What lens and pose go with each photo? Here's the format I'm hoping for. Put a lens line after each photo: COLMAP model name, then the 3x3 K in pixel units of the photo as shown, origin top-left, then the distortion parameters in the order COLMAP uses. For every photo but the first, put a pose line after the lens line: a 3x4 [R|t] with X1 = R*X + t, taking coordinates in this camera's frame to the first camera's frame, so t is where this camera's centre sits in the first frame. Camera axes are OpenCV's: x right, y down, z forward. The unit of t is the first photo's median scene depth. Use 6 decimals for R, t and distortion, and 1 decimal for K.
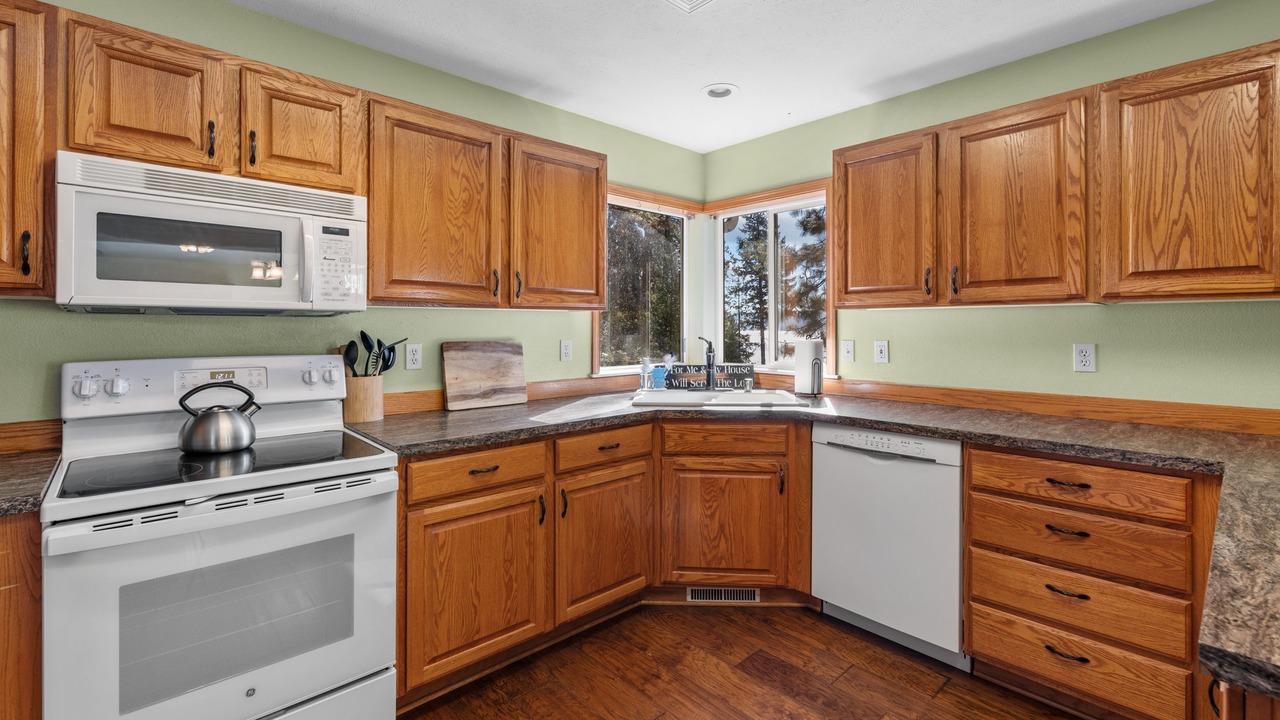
lens RADIAL K [[559.0, 0, 631.3], [0, 559.0, 322.6], [0, 0, 1]] dist [-0.000614, -0.000578]
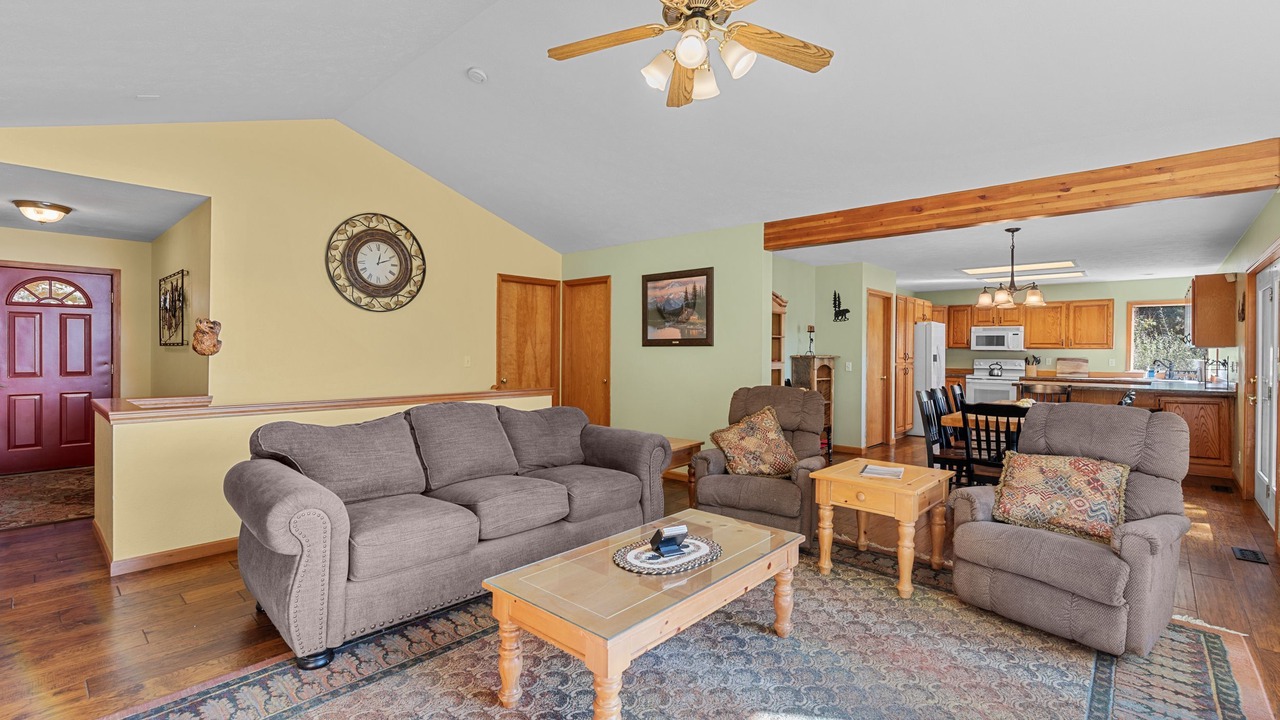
lens RADIAL K [[563.7, 0, 640.4], [0, 563.7, 356.0], [0, 0, 1]] dist [0.000825, -0.000177]
pose [[0.091570, 0.011187, -0.995736, 3.593552], [-0.001189, 0.999937, 0.011125, -0.020439], [0.995798, 0.000165, 0.091578, -2.402531]]
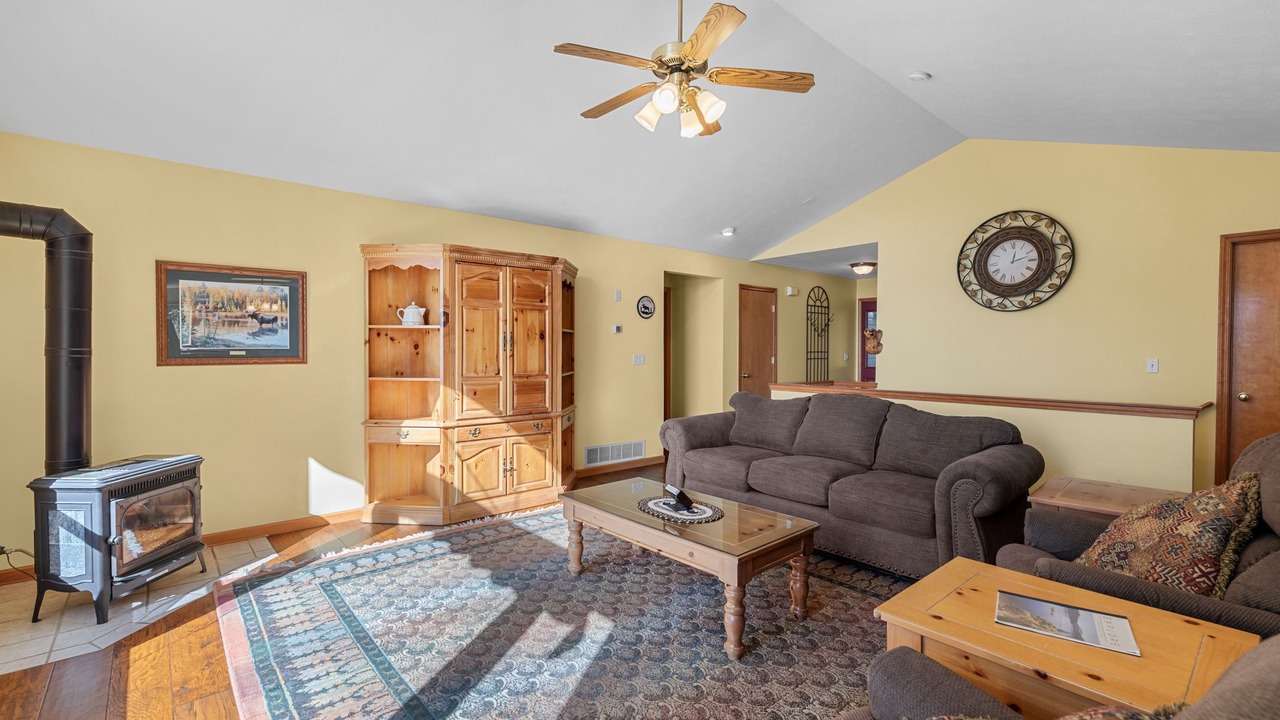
lens RADIAL K [[549.9, 0, 636.8], [0, 549.9, 356.2], [0, 0, 1]] dist [-0.000620, -0.000302]
pose [[-0.999709, -0.001850, 0.024048, 2.630890], [-0.001654, 0.999965, 0.008170, -0.009484], [-0.024062, 0.008128, -0.999677, -0.990784]]
